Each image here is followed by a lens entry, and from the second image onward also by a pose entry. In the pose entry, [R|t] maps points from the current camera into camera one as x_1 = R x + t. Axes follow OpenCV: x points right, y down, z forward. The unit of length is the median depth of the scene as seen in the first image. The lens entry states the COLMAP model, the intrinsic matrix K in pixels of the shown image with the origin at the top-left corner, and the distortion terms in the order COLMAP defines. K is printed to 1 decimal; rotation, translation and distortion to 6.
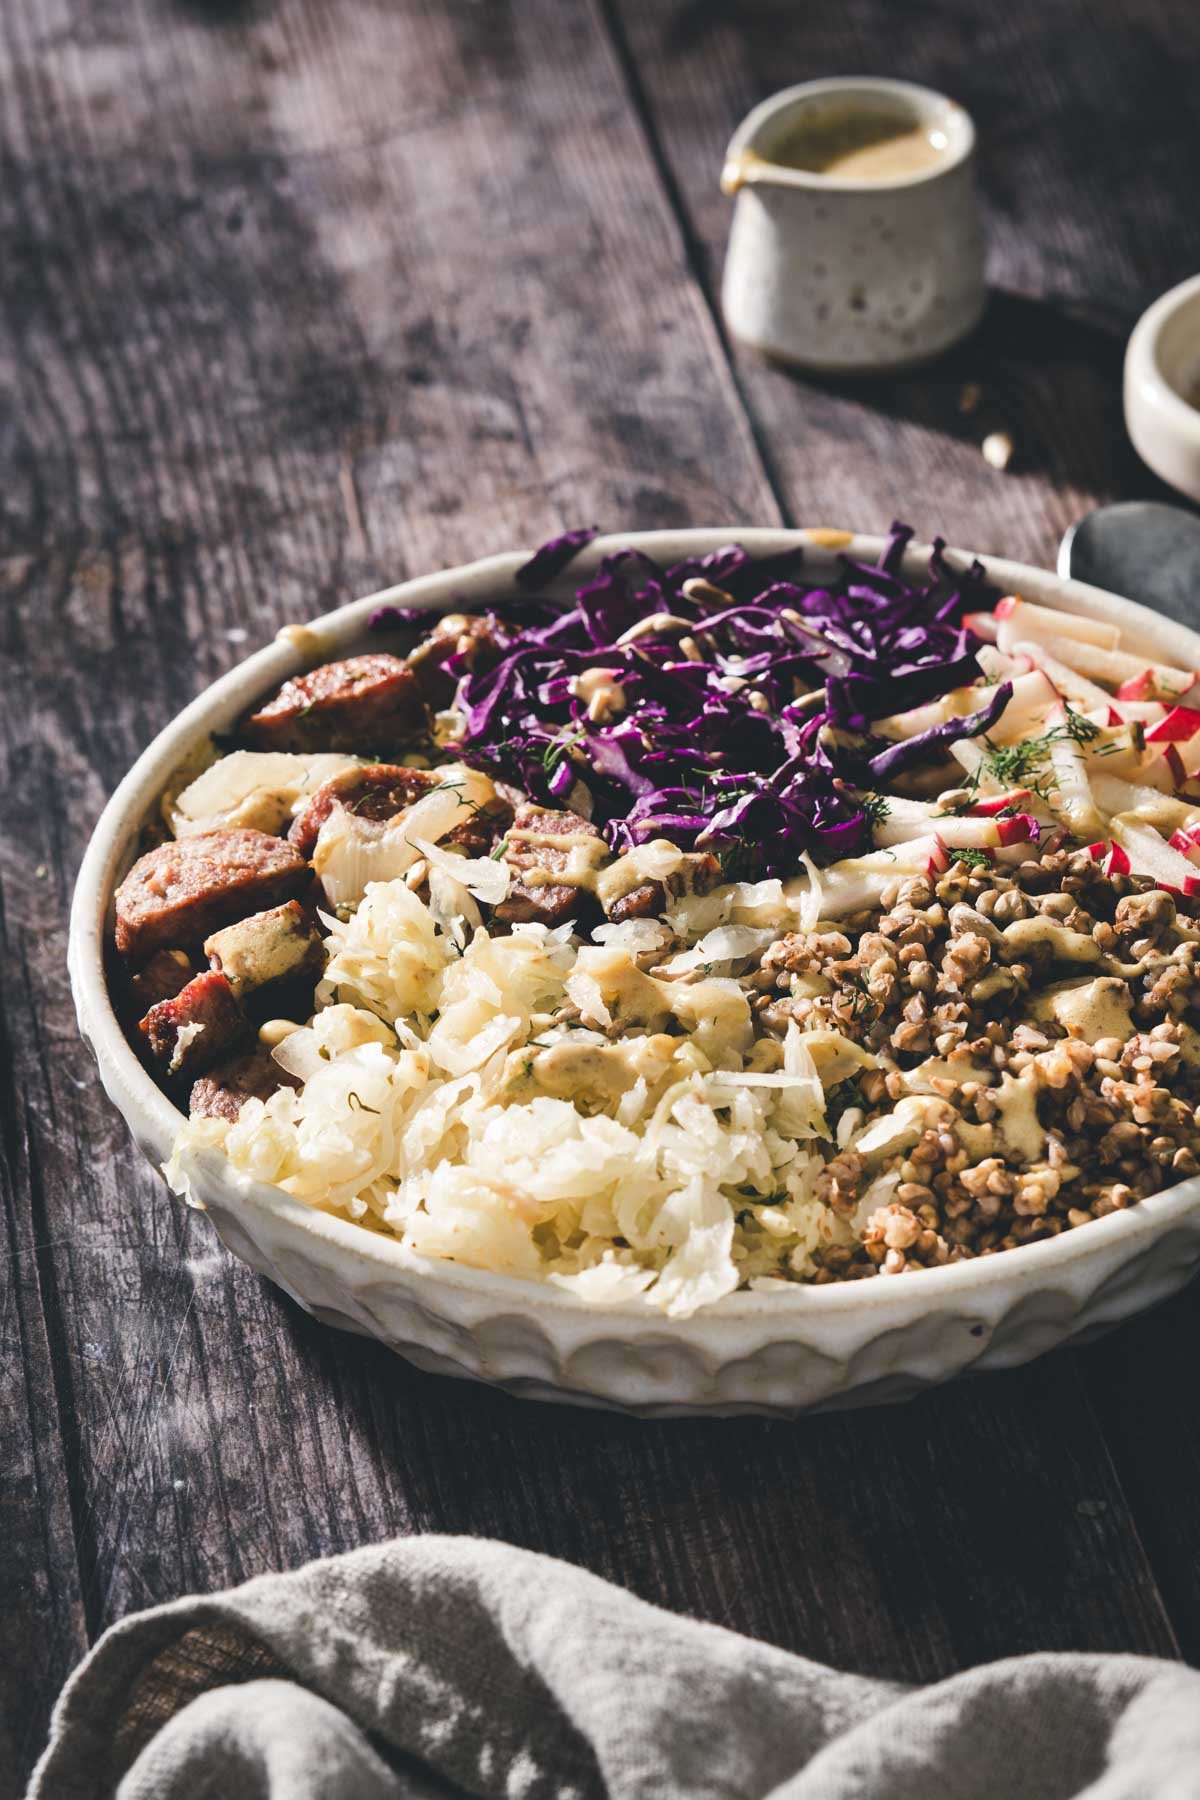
lens RADIAL K [[6139.8, 0, 600.0], [0, 6139.8, 900.0], [0, 0, 1]] dist [0.132501, 1.769426]
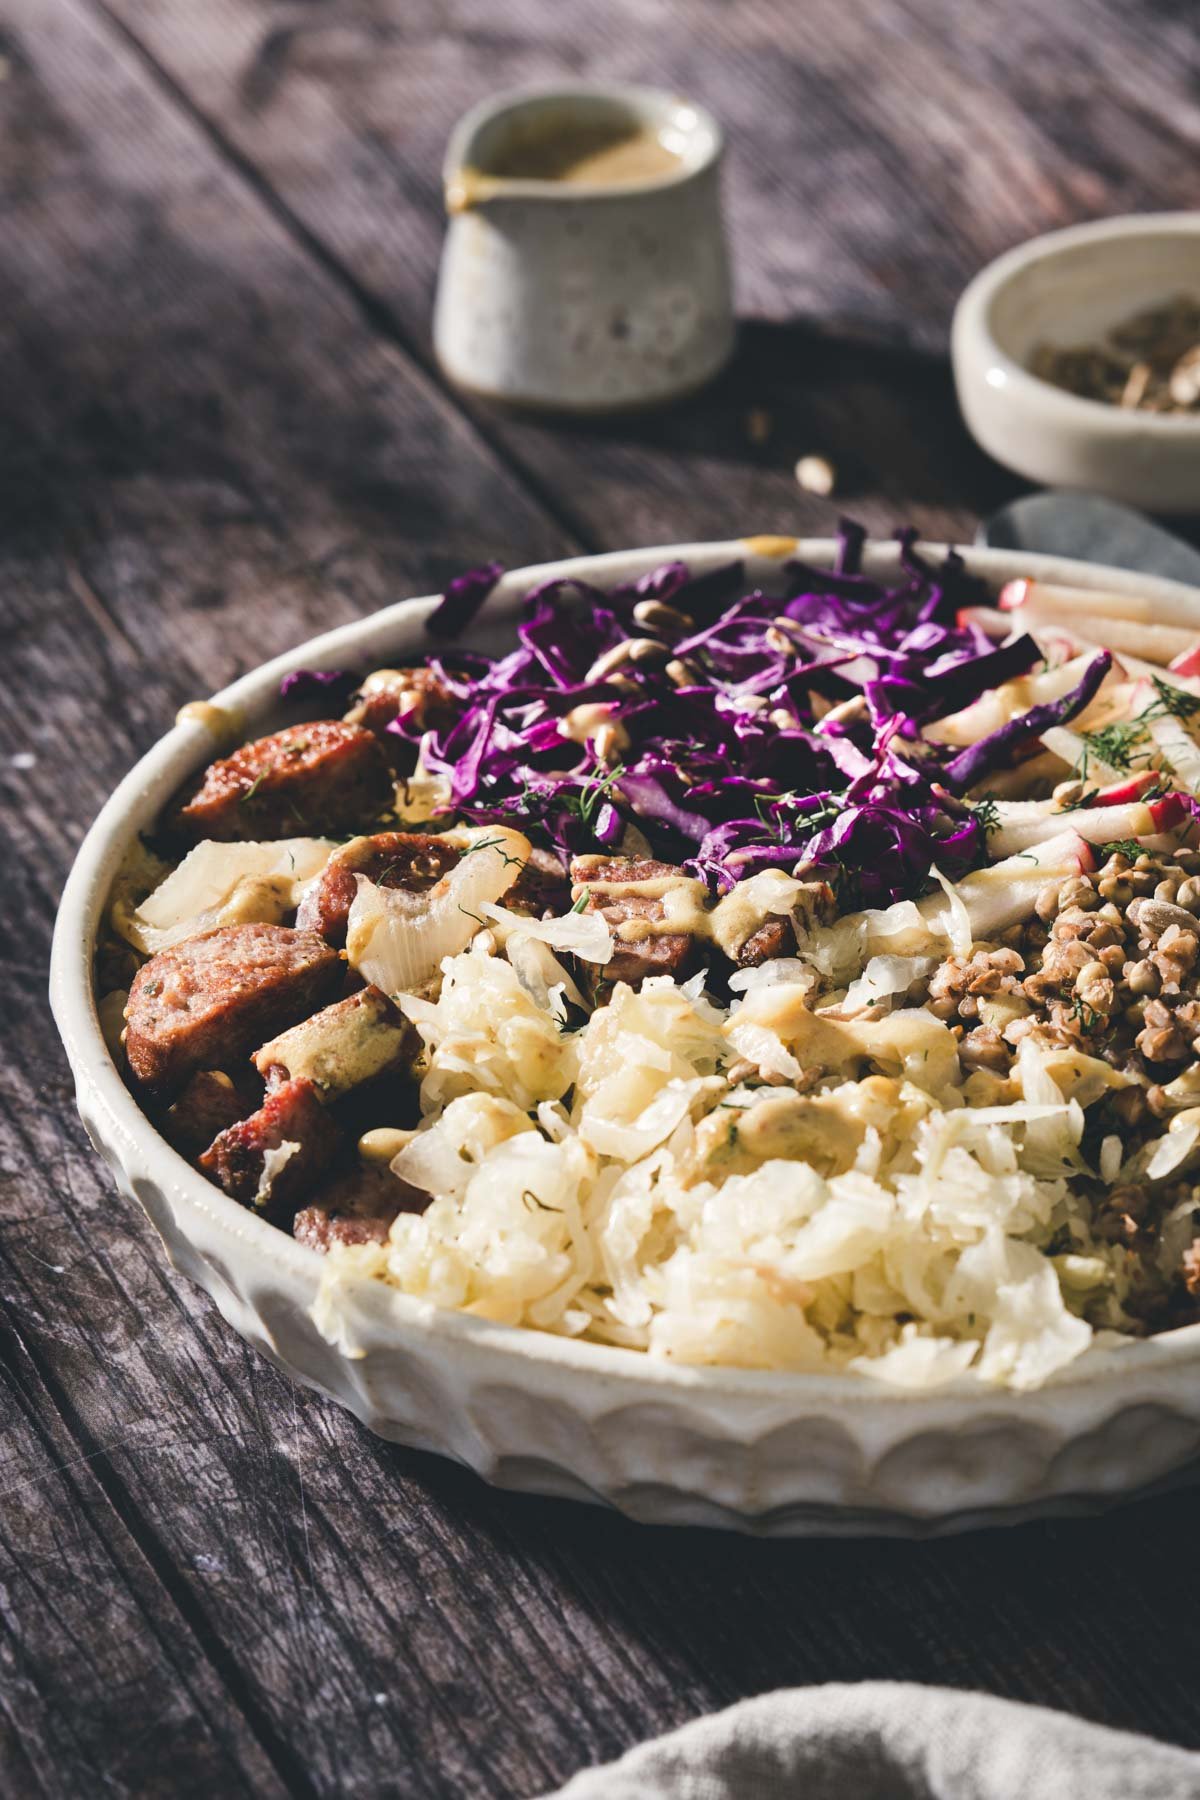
lens RADIAL K [[6400.6, 0, 600.0], [0, 6400.6, 900.0], [0, 0, 1]] dist [0.219486, 1.291468]
pose [[0.968158, -0.112666, 0.223556, -0.207938], [0.128753, 0.989938, -0.058694, 0.042485], [-0.214694, 0.085609, 0.972922, 0.157738]]
